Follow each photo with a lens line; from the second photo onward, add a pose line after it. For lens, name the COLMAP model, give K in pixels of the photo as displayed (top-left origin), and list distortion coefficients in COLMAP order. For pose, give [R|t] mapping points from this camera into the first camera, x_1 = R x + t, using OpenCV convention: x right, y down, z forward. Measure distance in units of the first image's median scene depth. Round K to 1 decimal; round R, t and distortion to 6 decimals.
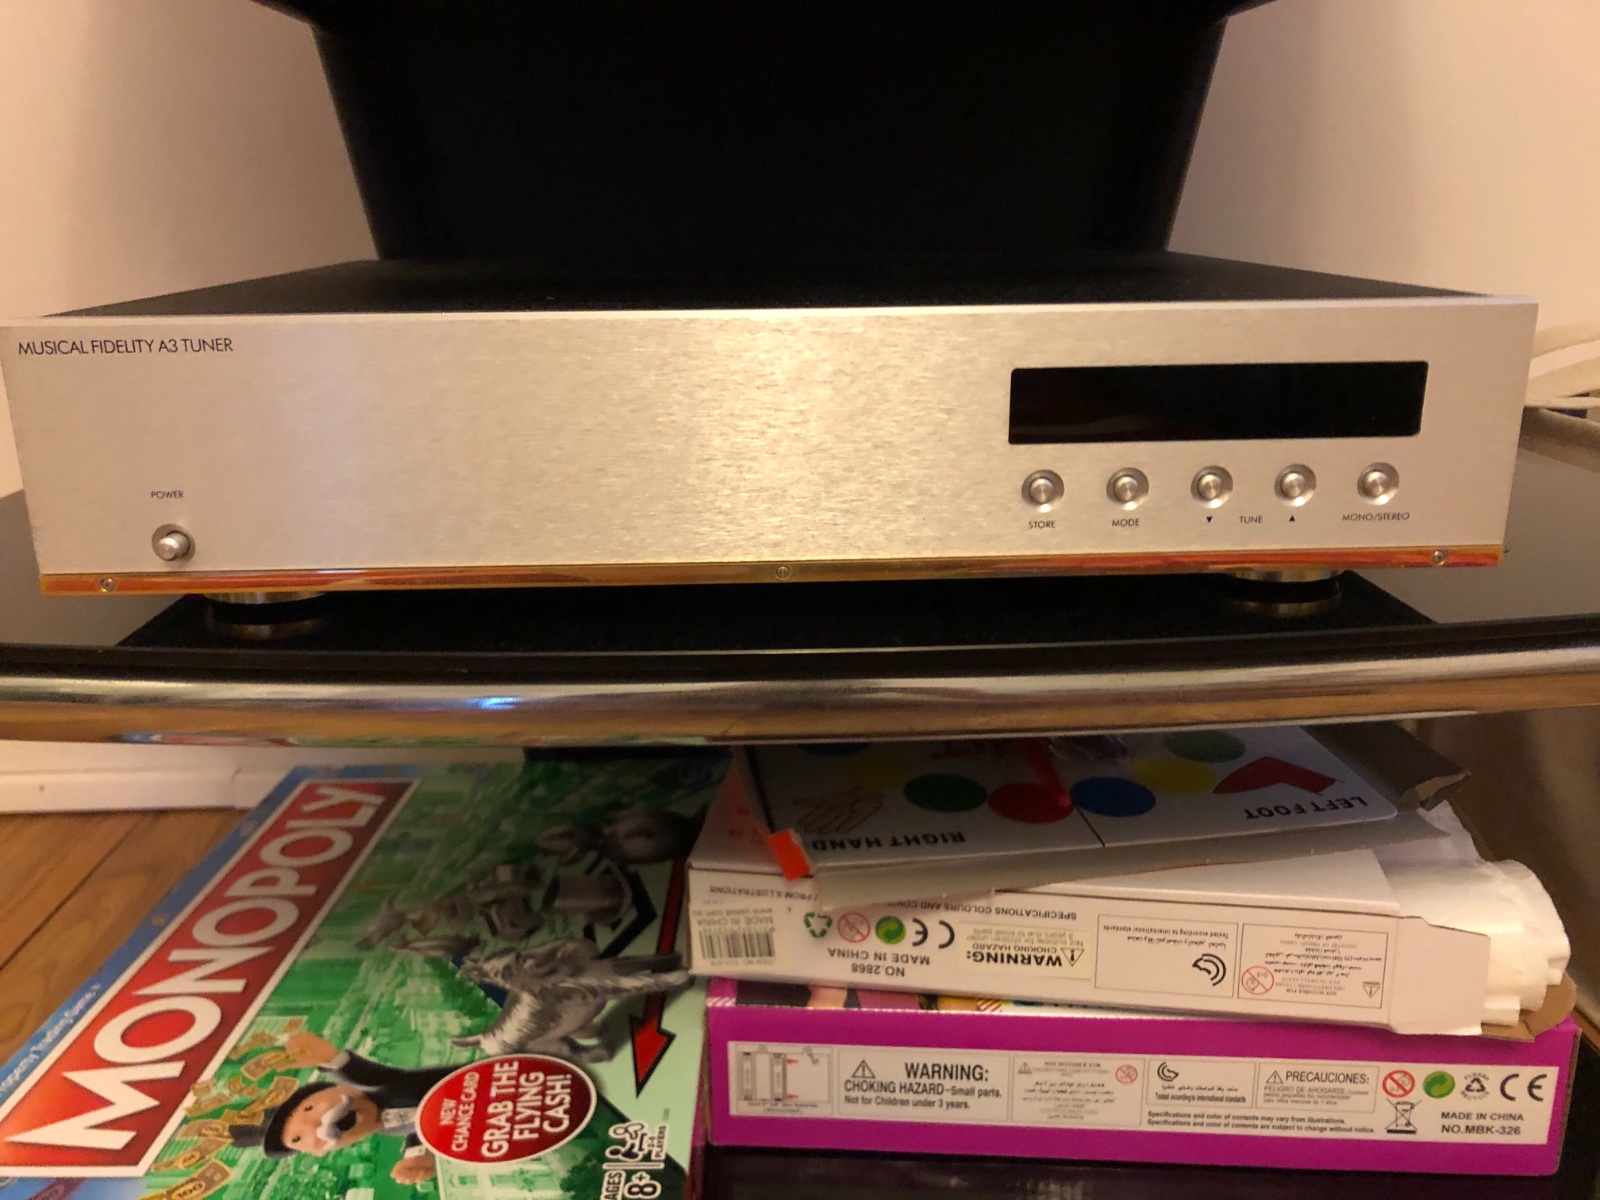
lens RADIAL K [[1299.9, 0, 807.7], [0, 1299.9, 591.4], [0, 0, 1]] dist [0.015346, -0.064754]
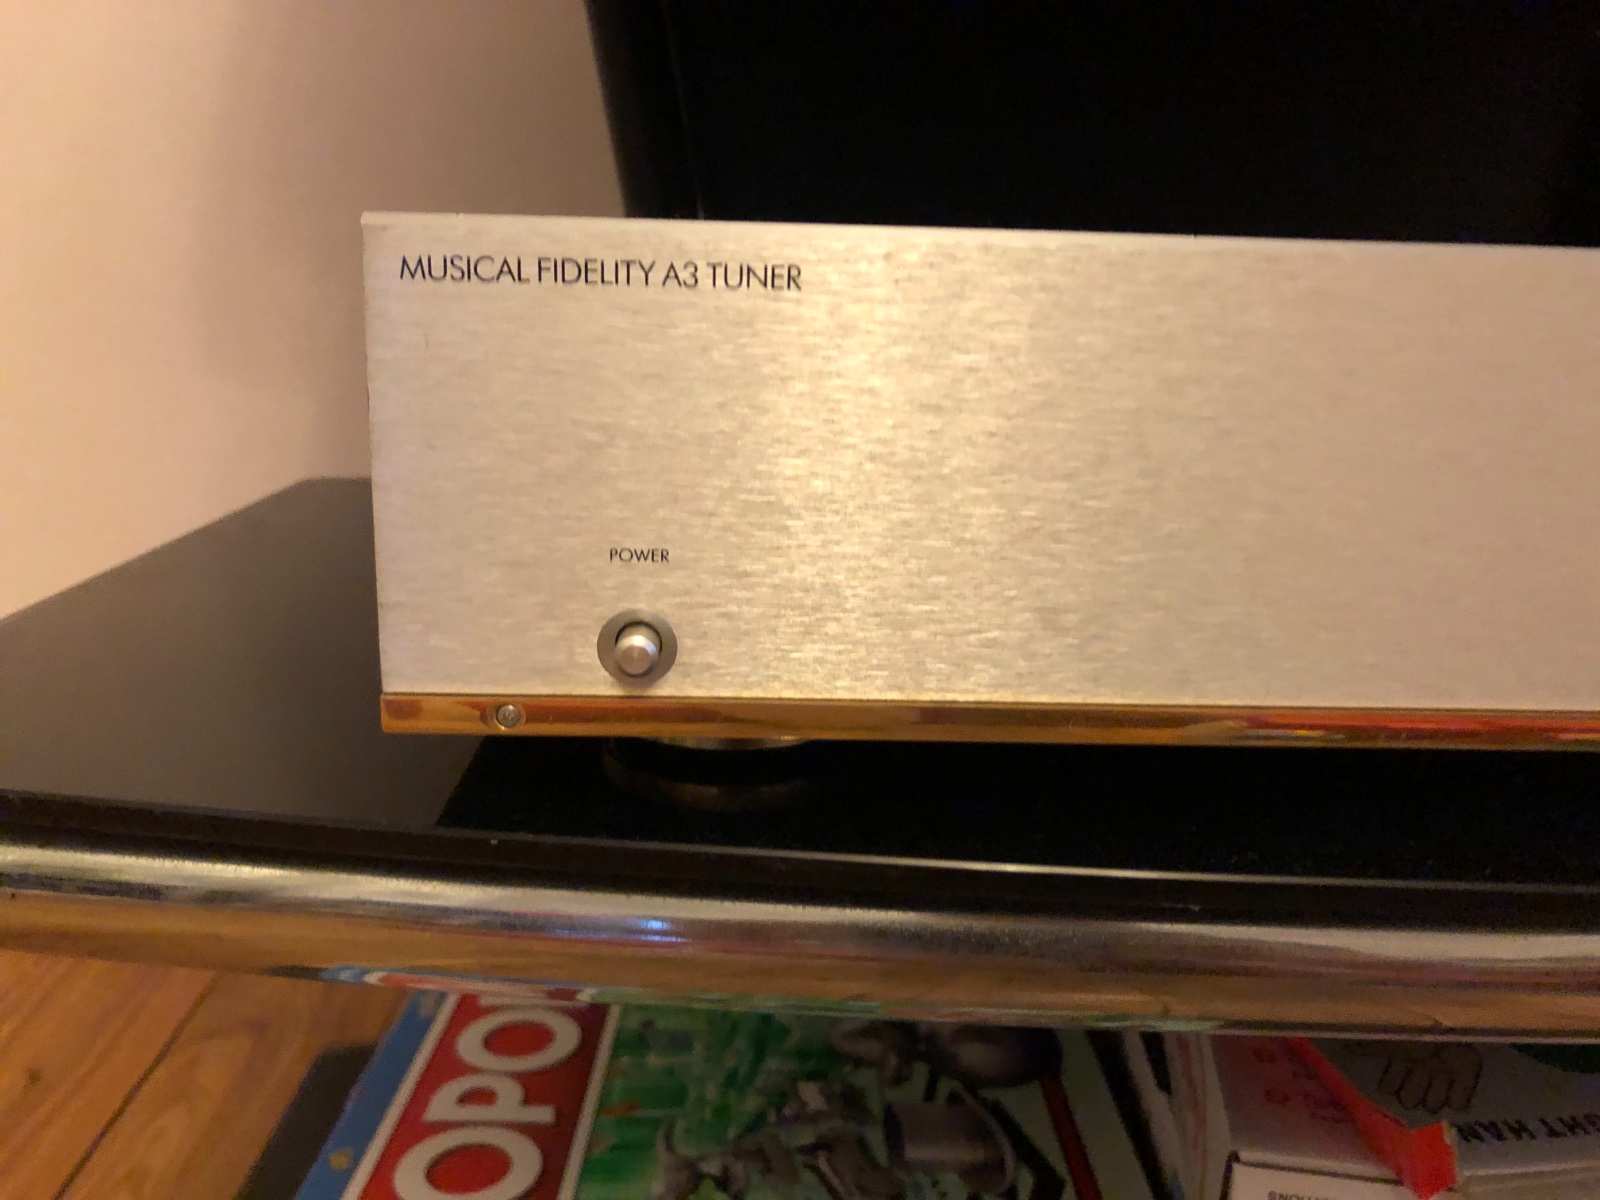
lens RADIAL K [[1299.9, 0, 789.4], [0, 1299.9, 604.8], [0, 0, 1]] dist [0.015346, -0.064754]
pose [[0.999373, 0.035386, 0.001113, -0.263699], [-0.035298, 0.998335, -0.045616, -0.019584], [-0.002725, 0.045548, 0.998958, 0.283858]]
